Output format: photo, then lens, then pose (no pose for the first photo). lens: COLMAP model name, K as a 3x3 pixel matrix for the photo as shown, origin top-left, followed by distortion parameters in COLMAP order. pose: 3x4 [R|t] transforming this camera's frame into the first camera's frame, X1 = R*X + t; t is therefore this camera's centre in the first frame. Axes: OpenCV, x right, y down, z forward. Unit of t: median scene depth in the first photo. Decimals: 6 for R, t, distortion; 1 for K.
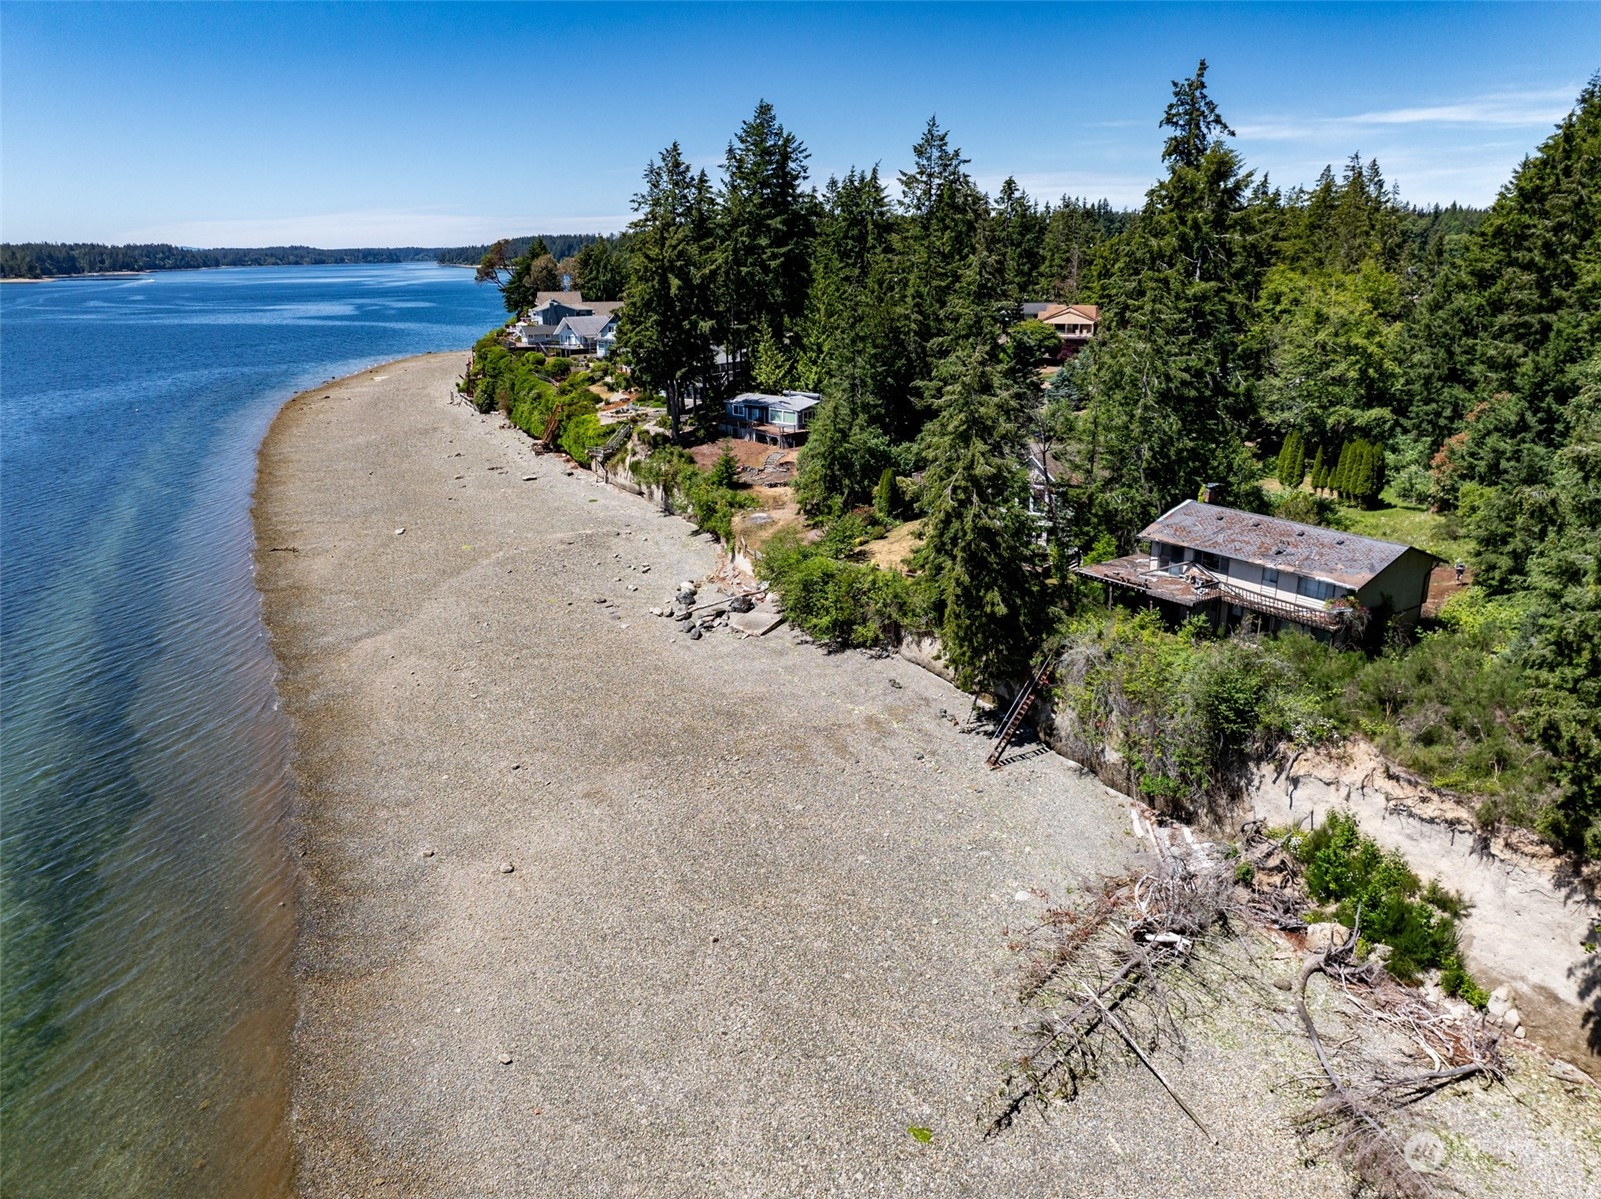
lens RADIAL K [[1125.4, 0, 803.2], [0, 1125.4, 594.5], [0, 0, 1]] dist [-0.030023, -0.002696]
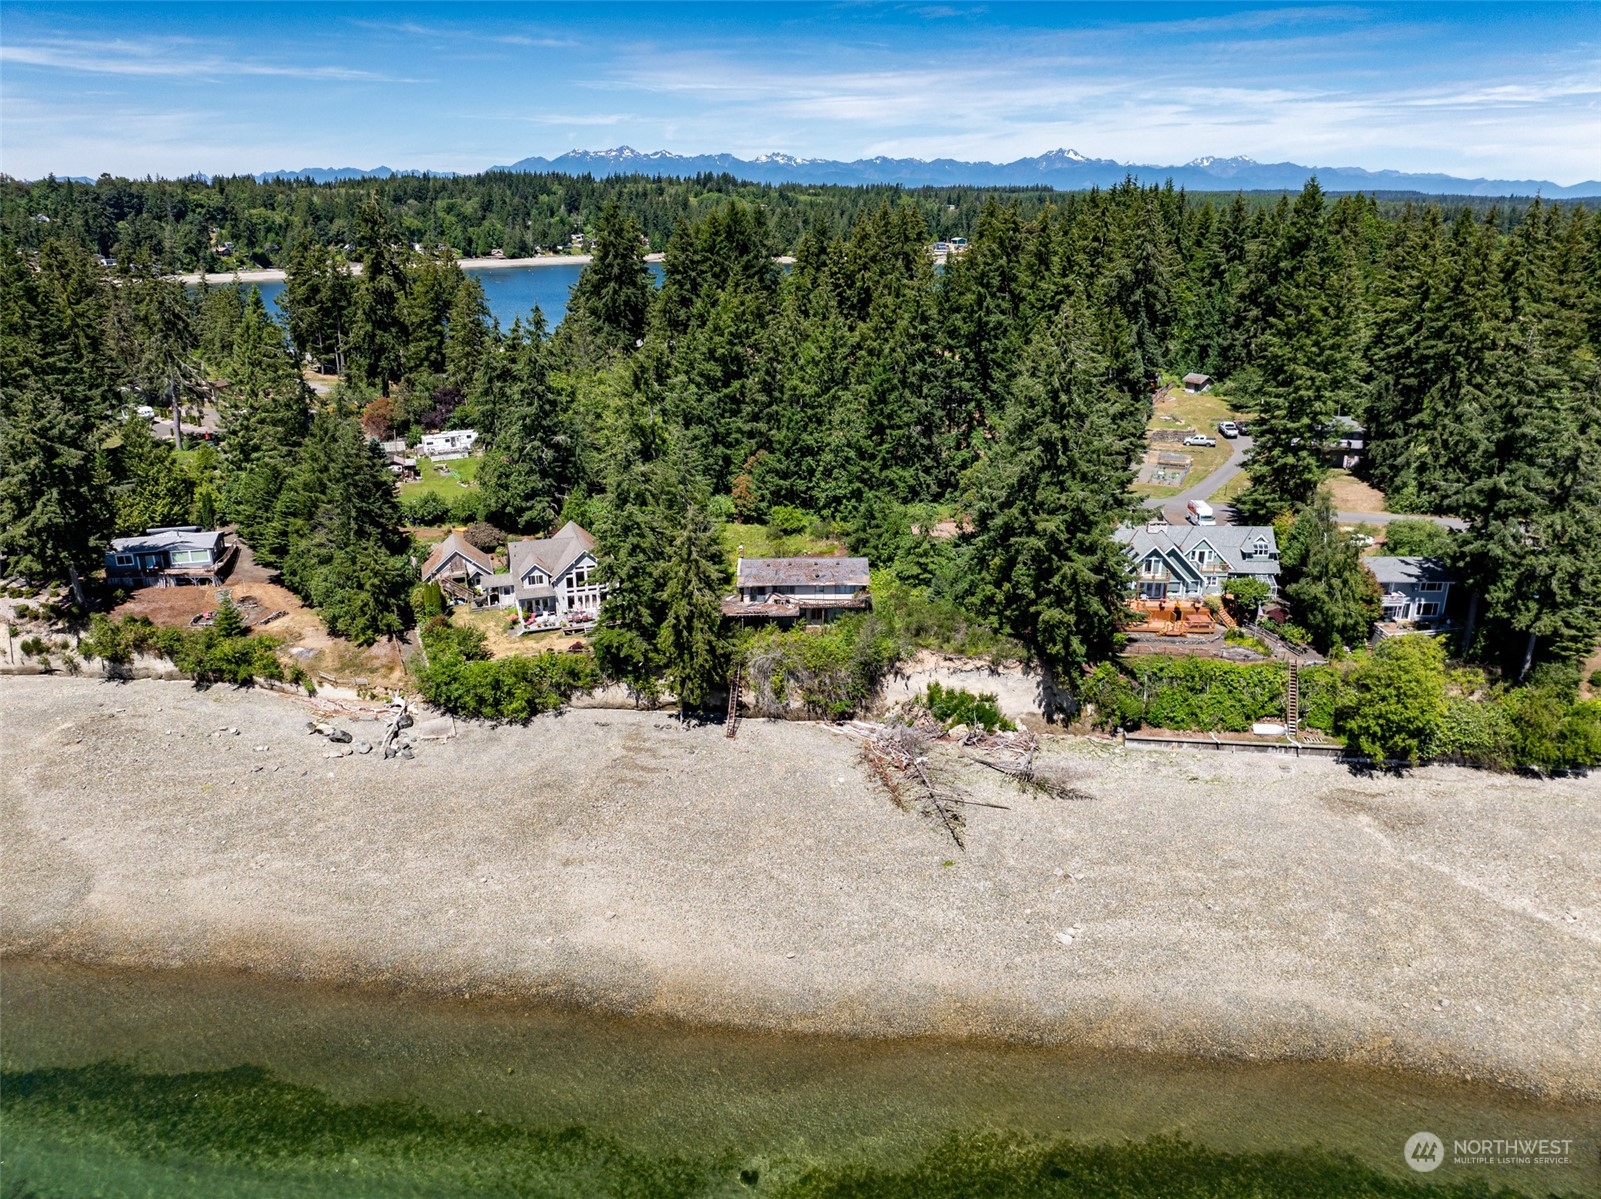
lens RADIAL K [[1125.4, 0, 803.2], [0, 1125.4, 594.5], [0, 0, 1]] dist [-0.030023, -0.002696]
pose [[0.539952, -0.274093, 0.795817, -1.110307], [0.240961, 0.956257, 0.165863, -0.324926], [-0.806468, 0.102203, 0.582378, -0.112481]]
